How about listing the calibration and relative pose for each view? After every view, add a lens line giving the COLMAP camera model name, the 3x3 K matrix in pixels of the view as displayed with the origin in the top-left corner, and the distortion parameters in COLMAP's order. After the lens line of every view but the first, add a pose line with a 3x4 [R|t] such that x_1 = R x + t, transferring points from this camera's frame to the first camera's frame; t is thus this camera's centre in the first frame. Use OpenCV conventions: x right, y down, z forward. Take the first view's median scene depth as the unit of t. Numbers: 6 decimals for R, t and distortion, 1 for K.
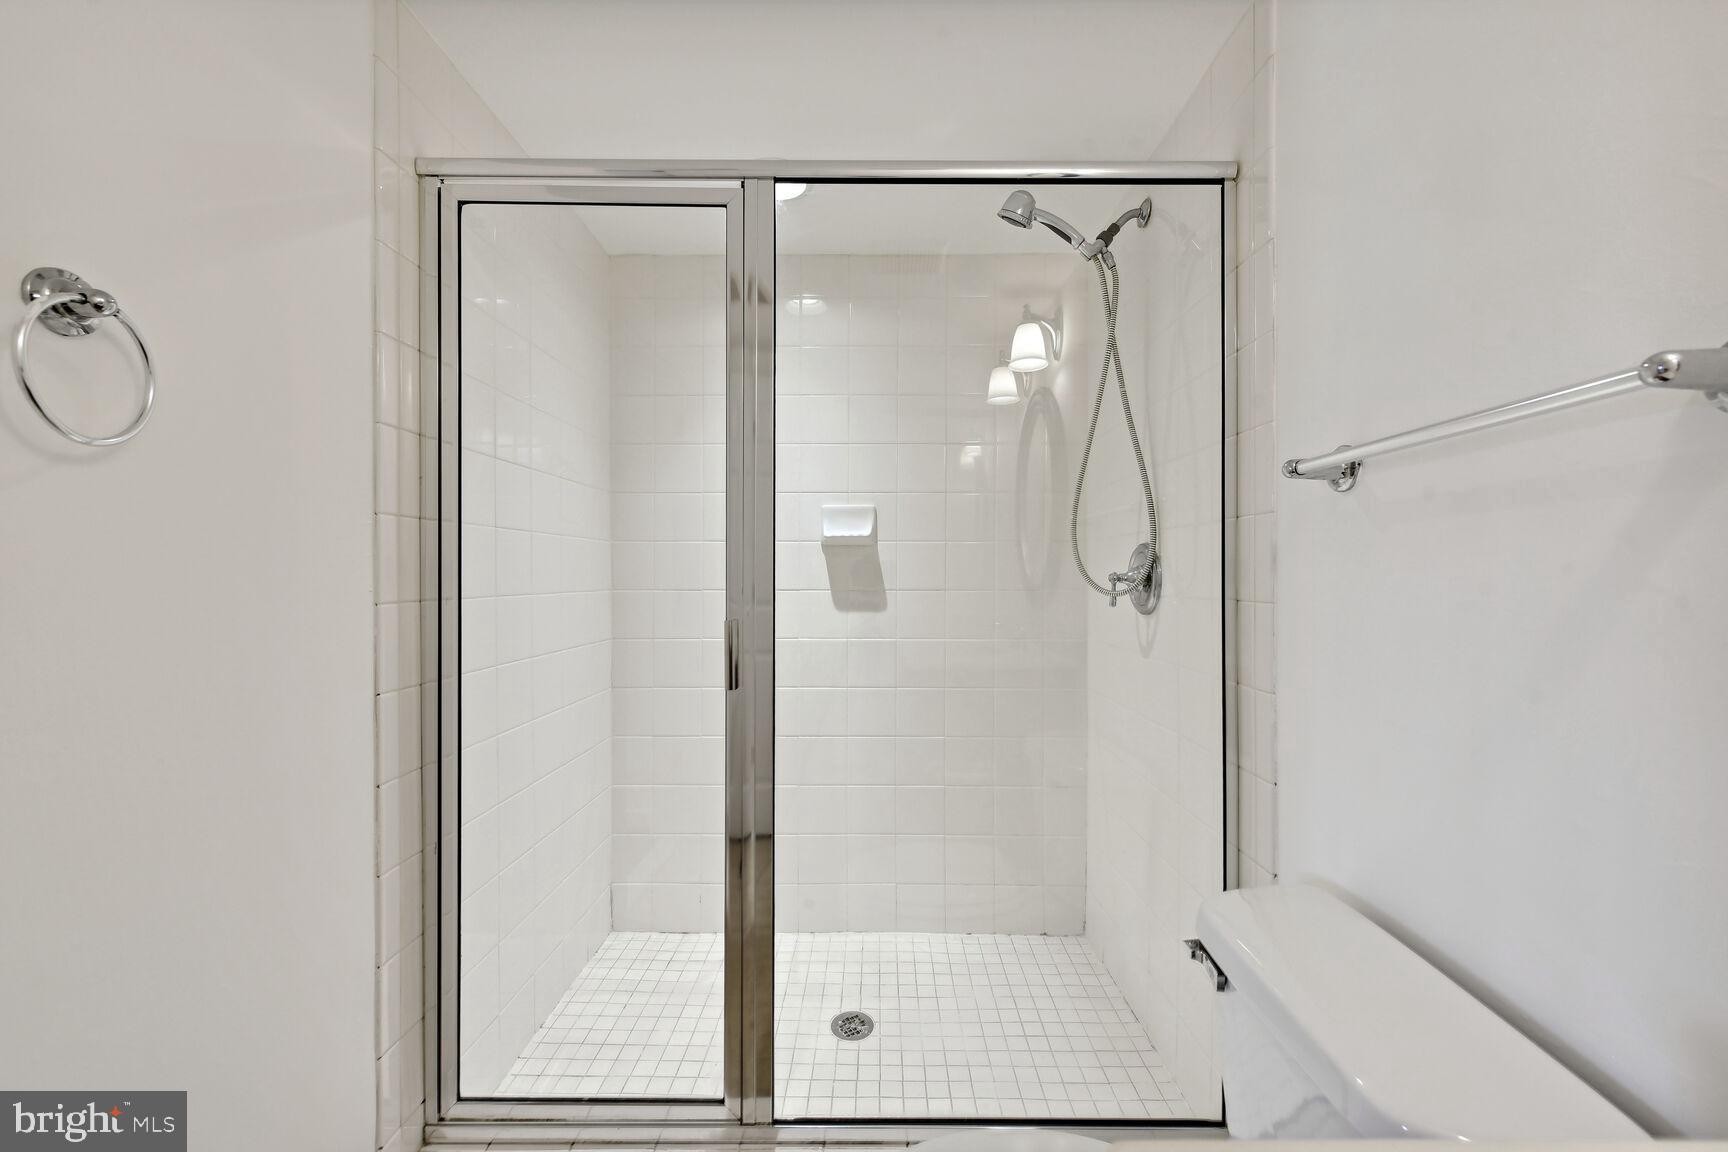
lens RADIAL K [[682.9, 0, 861.2], [0, 682.9, 571.7], [0, 0, 1]] dist [0.008765, 0.000025]
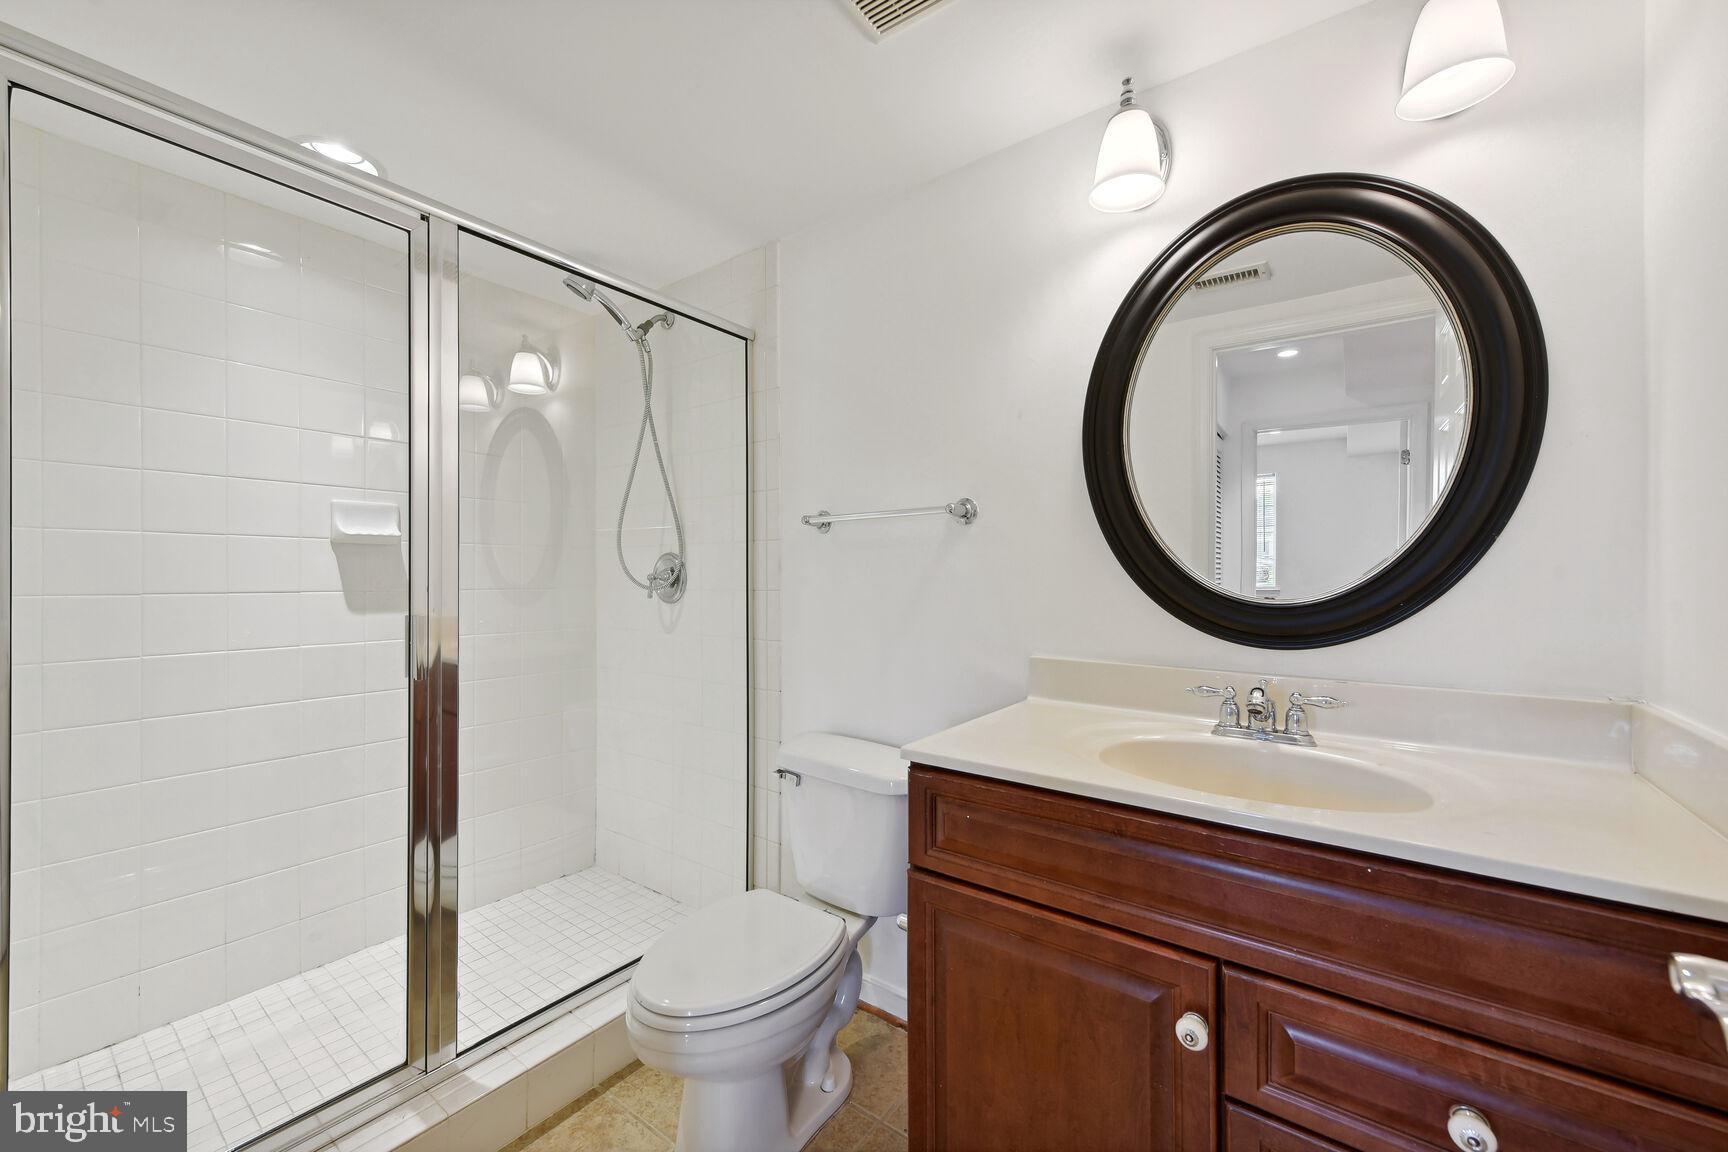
lens RADIAL K [[682.9, 0, 861.2], [0, 682.9, 571.7], [0, 0, 1]] dist [0.008765, 0.000025]
pose [[0.593144, 0.005043, 0.805081, -0.482432], [-0.002434, 0.999987, -0.004471, 0.002589], [-0.805093, 0.000692, 0.593149, -0.158599]]
